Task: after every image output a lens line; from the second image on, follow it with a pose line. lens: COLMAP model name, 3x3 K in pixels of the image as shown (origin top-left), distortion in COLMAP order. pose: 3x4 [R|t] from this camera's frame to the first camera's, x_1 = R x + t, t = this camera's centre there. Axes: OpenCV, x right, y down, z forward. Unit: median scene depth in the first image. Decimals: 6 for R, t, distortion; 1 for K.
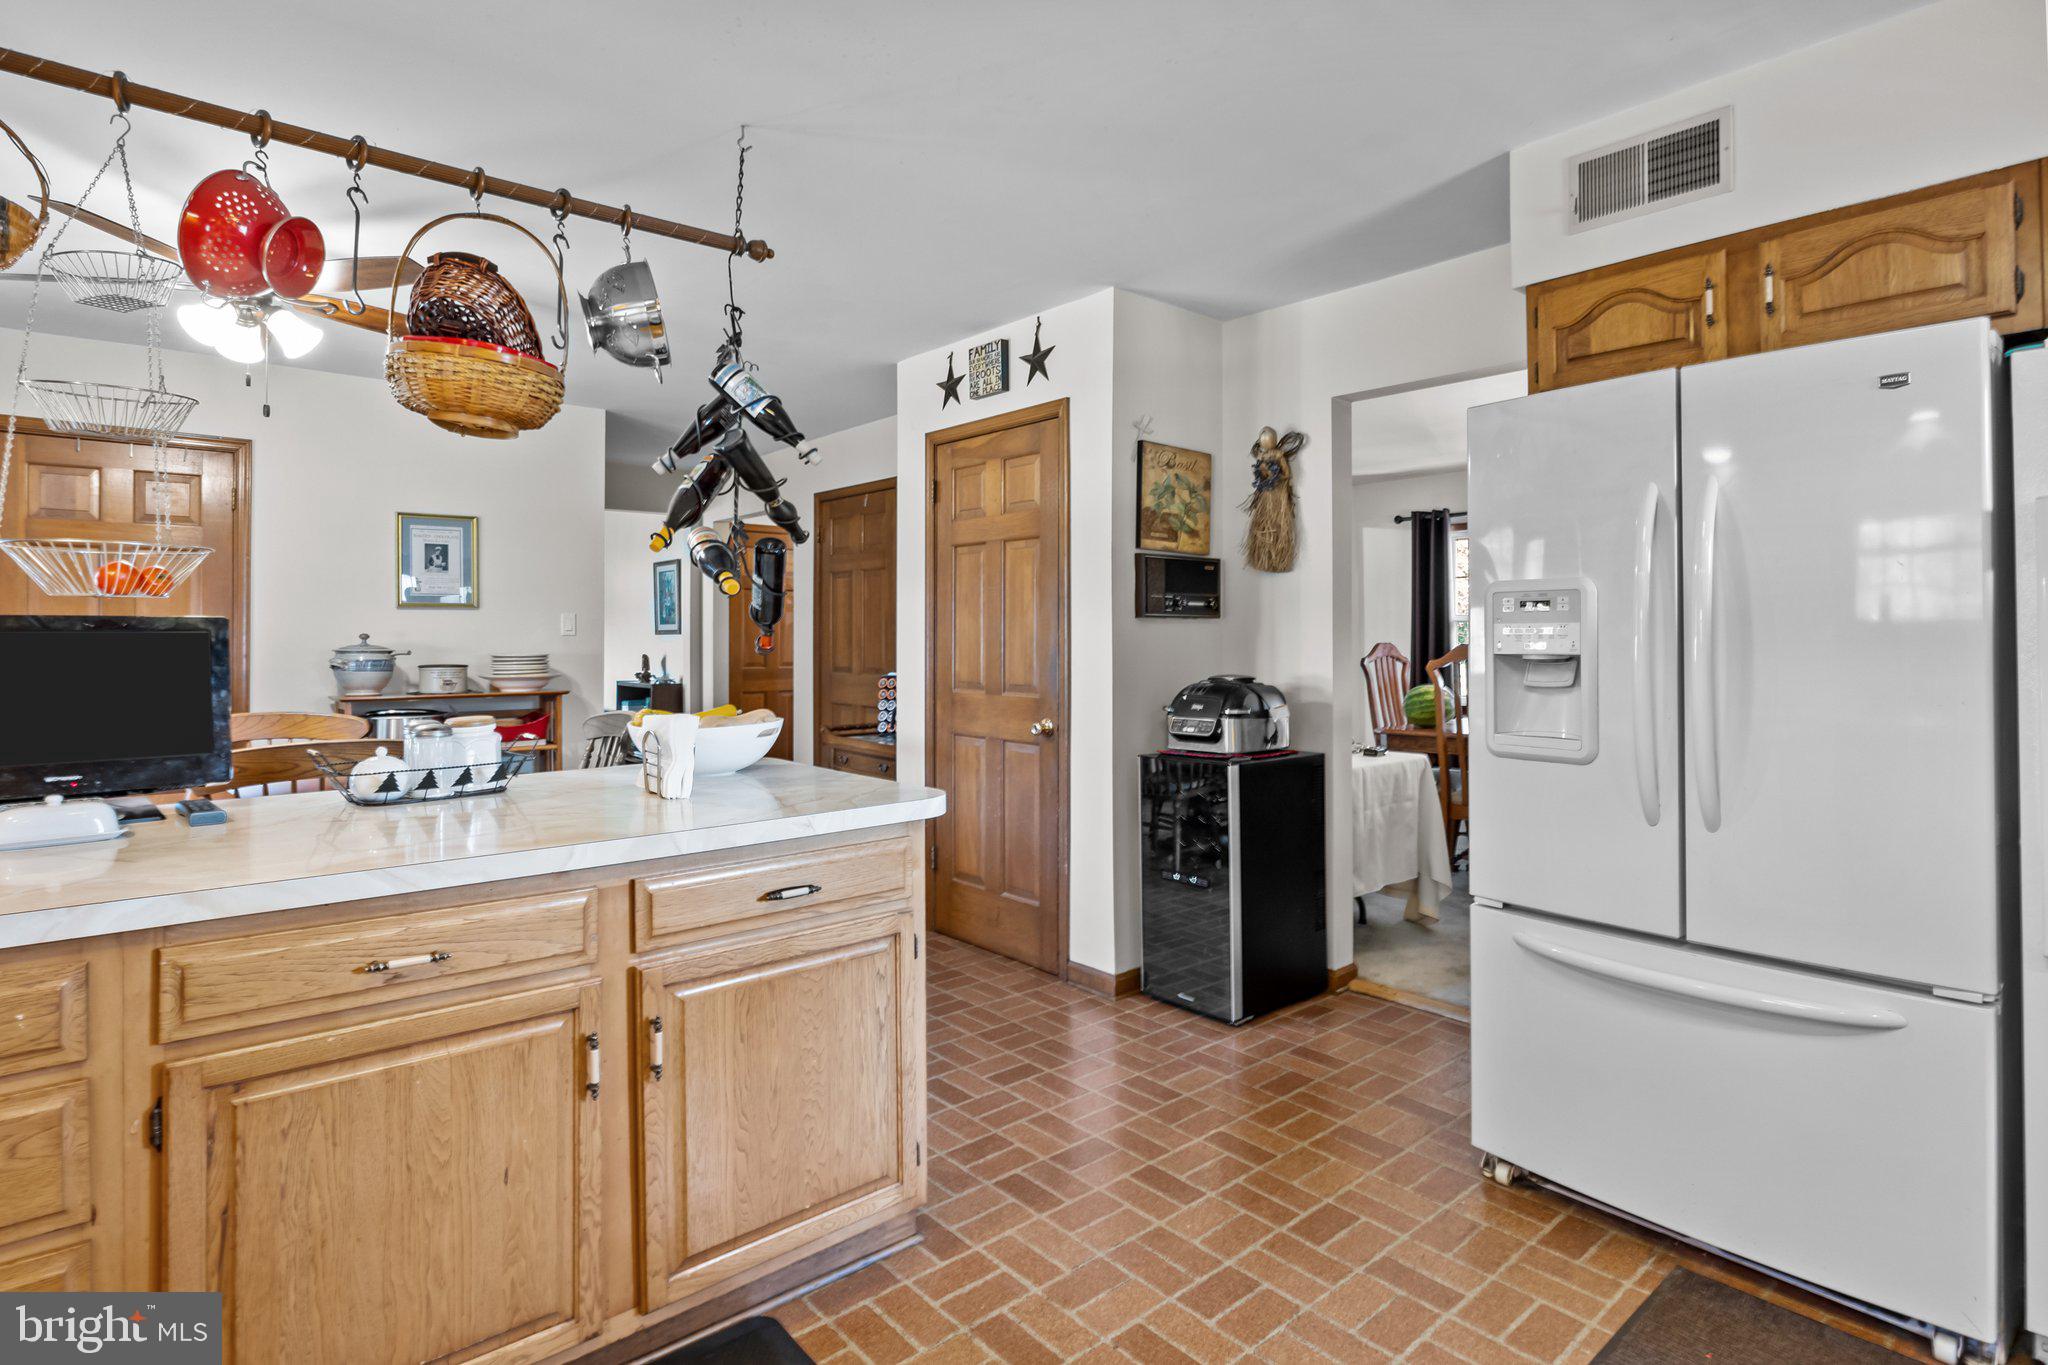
lens RADIAL K [[1062.3, 0, 1044.3], [0, 1062.3, 626.7], [0, 0, 1]] dist [-0.002345, -0.001720]
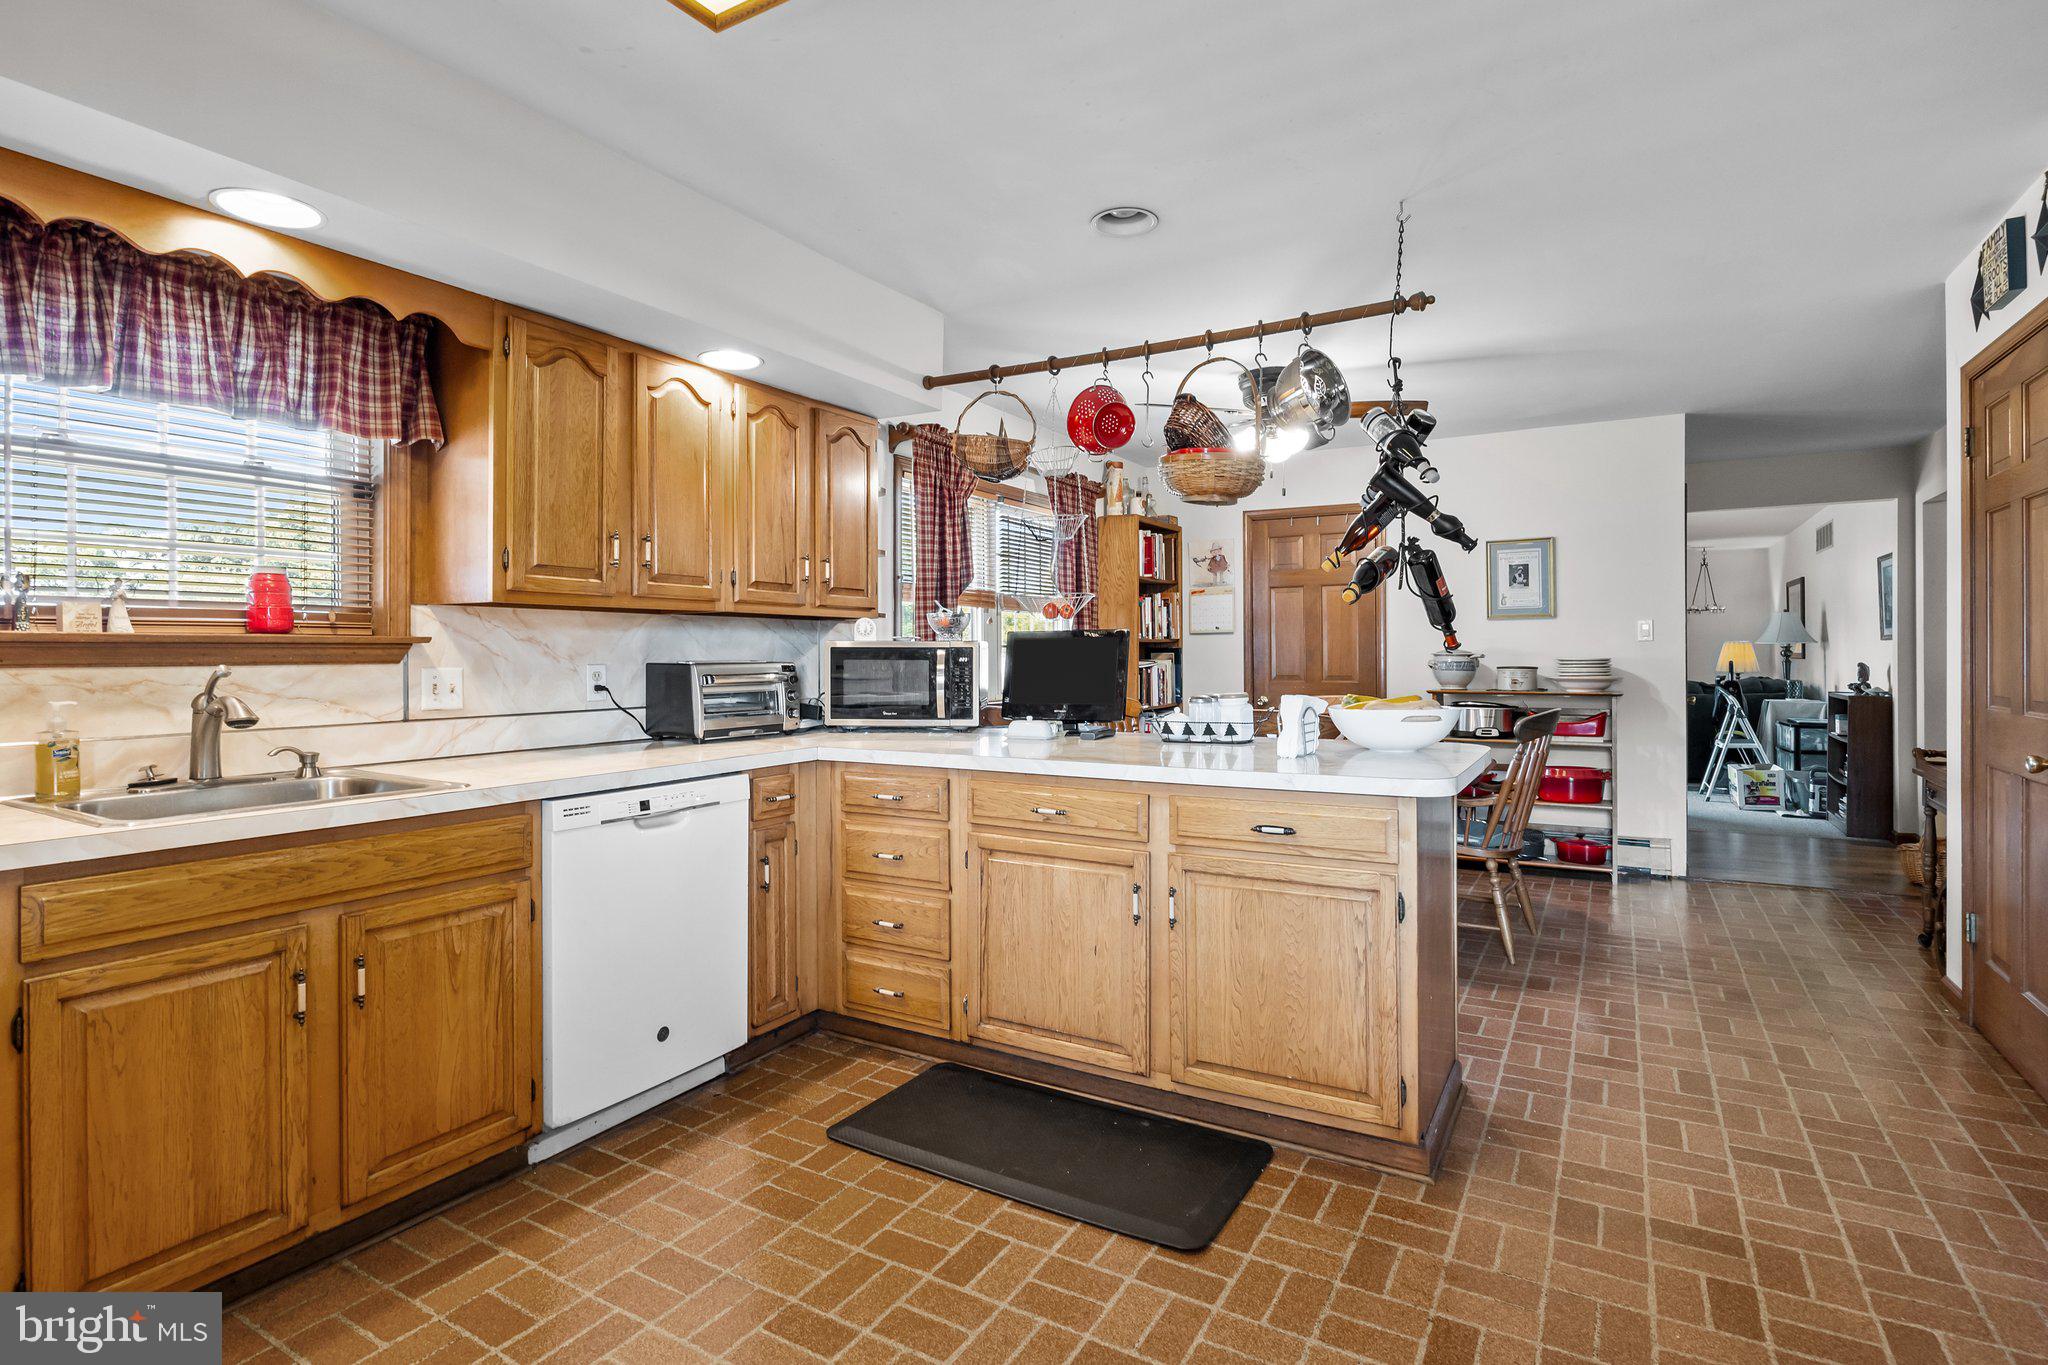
lens RADIAL K [[997.7, 0, 1010.5], [0, 997.7, 650.9], [0, 0, 1]] dist [-0.009441, 0.002032]
pose [[0.312100, -0.001634, -0.950048, 0.714732], [0.012436, 0.999920, 0.002366, 0.020489], [0.949968, -0.012554, 0.312095, 0.270392]]
